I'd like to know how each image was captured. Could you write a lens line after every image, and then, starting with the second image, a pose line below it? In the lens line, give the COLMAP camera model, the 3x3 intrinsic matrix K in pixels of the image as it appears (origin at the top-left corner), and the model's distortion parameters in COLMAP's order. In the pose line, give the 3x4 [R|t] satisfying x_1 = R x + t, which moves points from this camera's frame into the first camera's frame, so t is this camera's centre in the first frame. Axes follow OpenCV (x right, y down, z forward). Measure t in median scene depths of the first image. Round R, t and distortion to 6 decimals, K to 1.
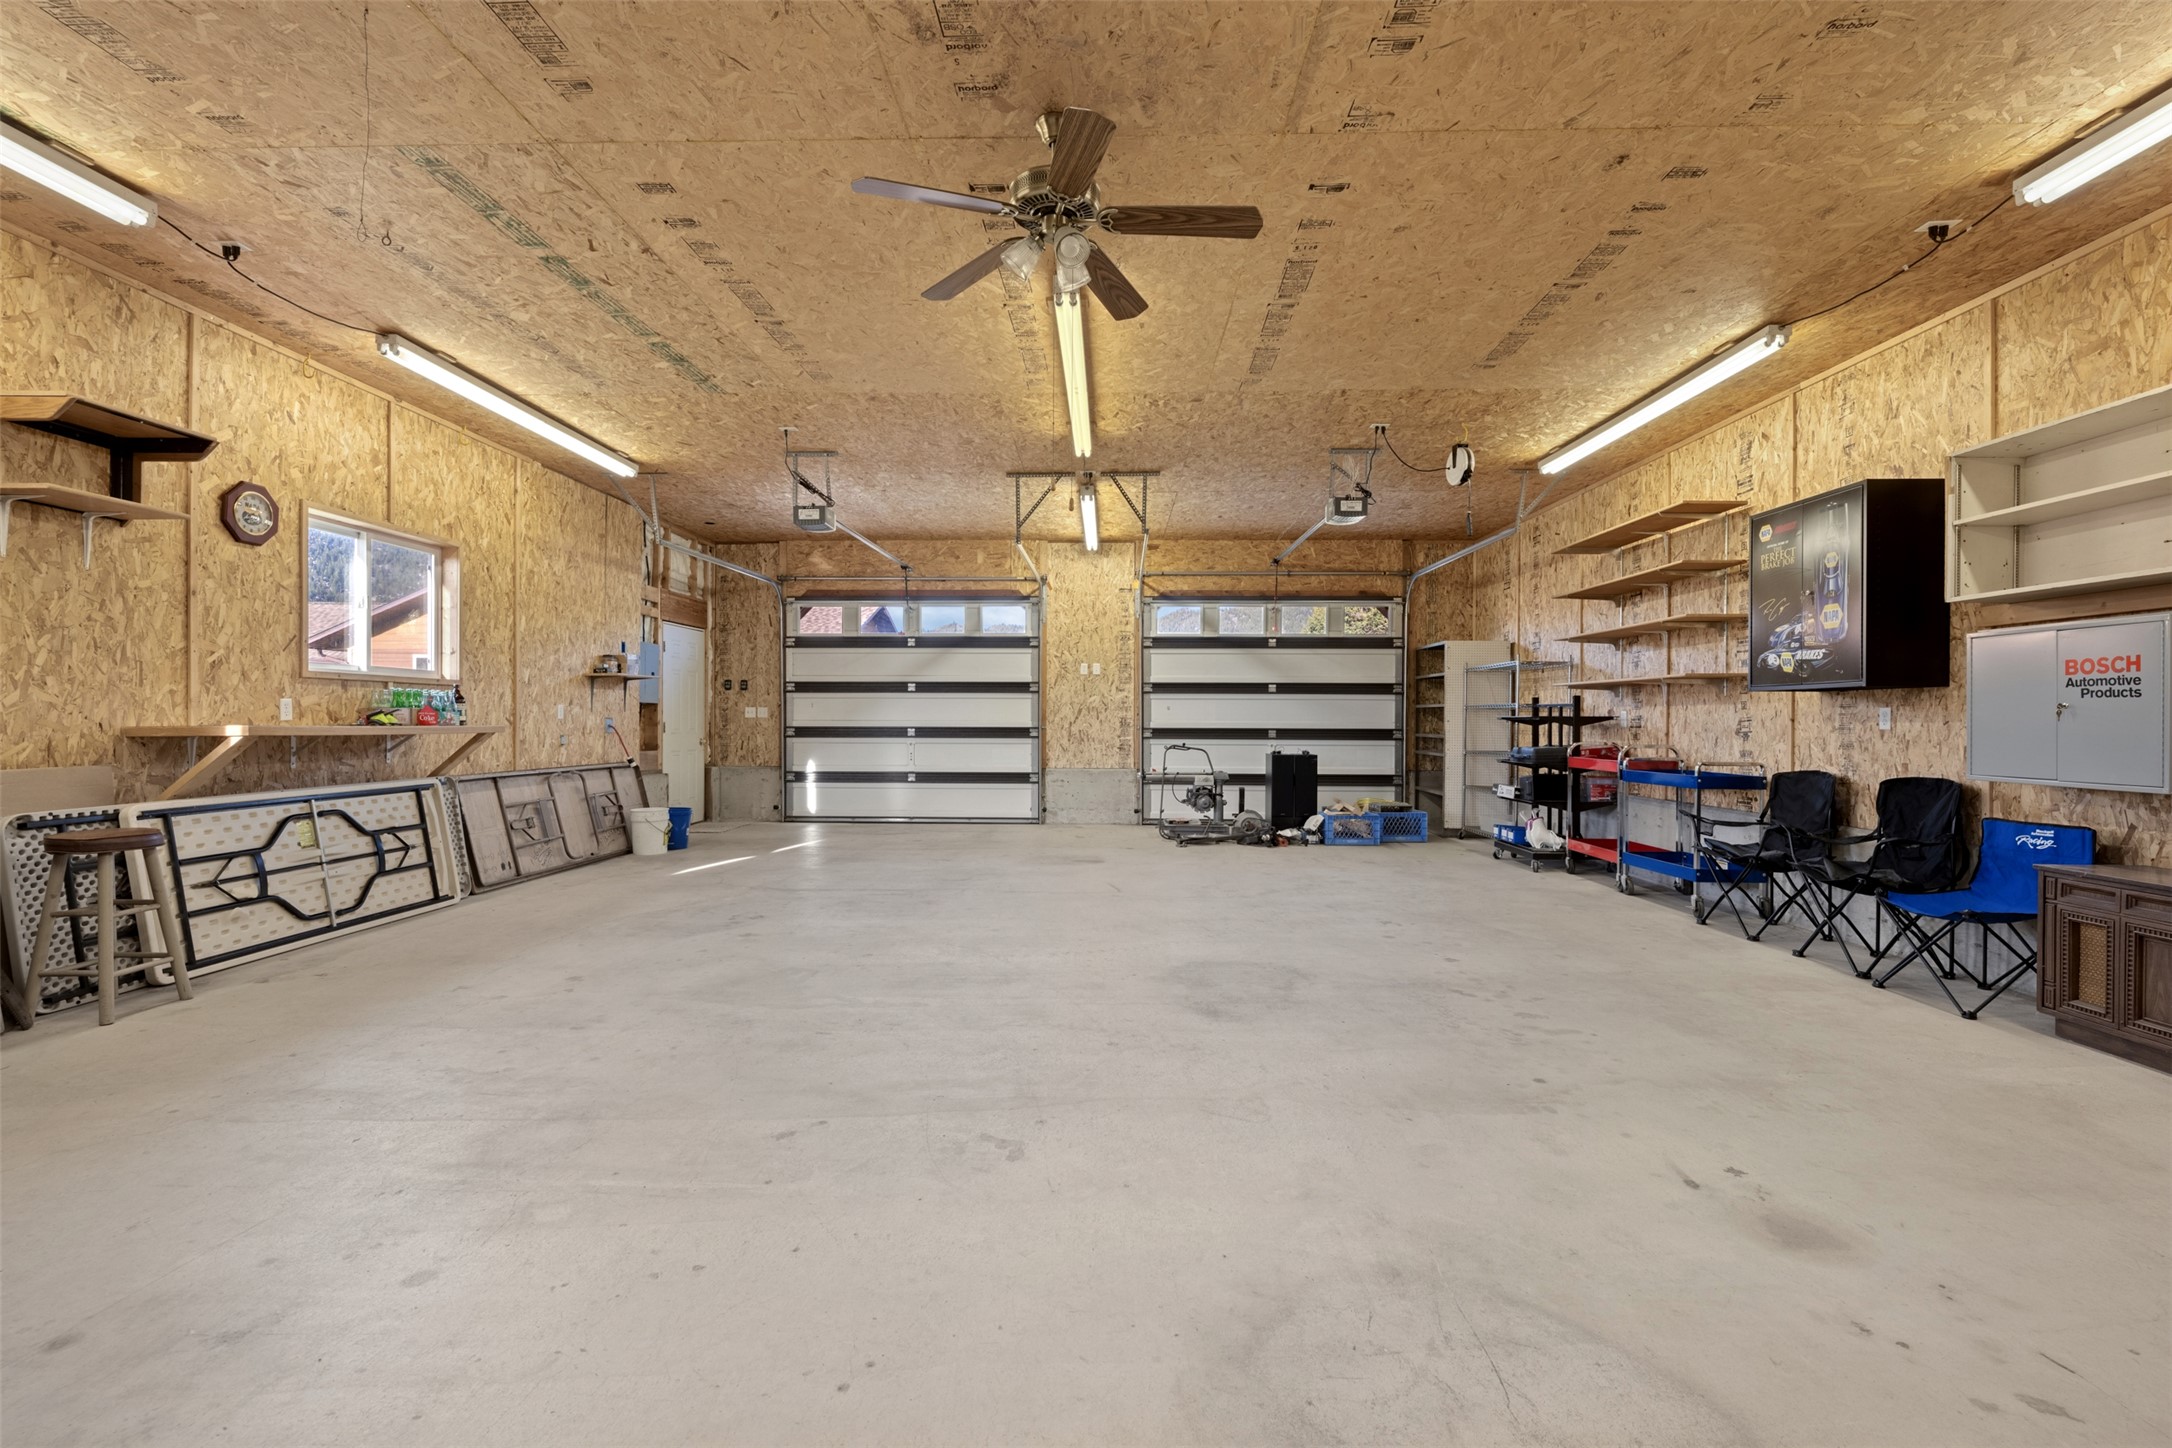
lens RADIAL K [[981.3, 0, 1078.5], [0, 981.3, 722.4], [0, 0, 1]] dist [-0.001138, -0.000250]
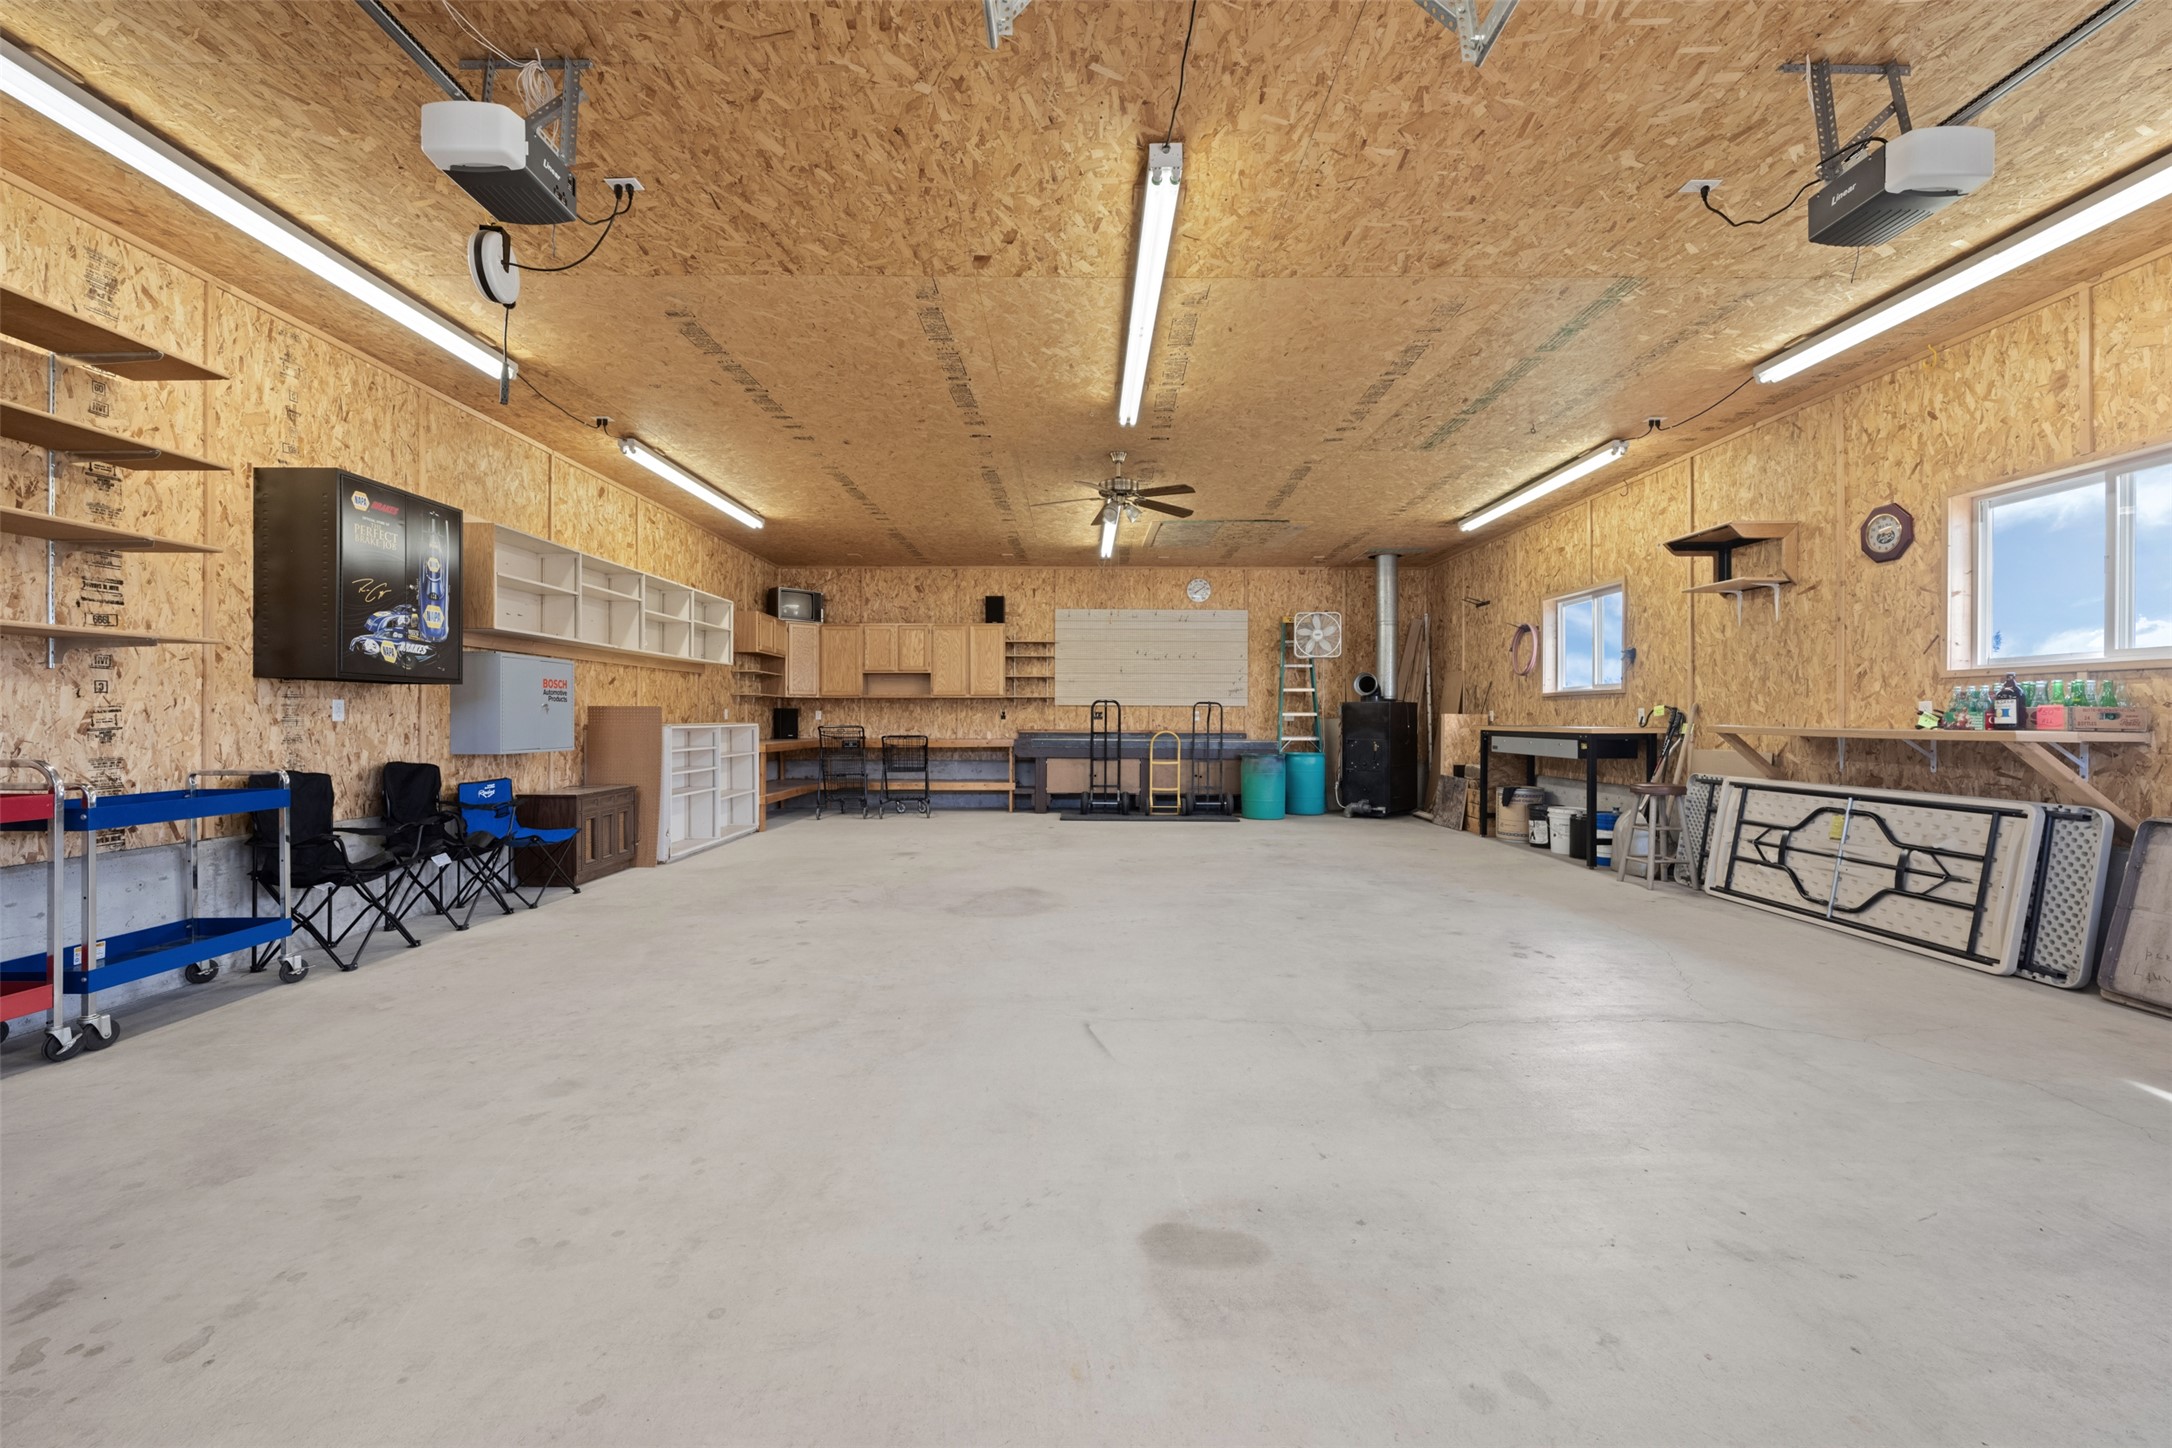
lens RADIAL K [[856.4, 0, 1087.4], [0, 856.4, 721.3], [0, 0, 1]] dist [0.003644, -0.001357]
pose [[-0.999157, -0.006801, -0.040487, 0.079250], [-0.007086, 0.999951, 0.006900, -0.004176], [0.040438, 0.007181, -0.999156, 1.895137]]
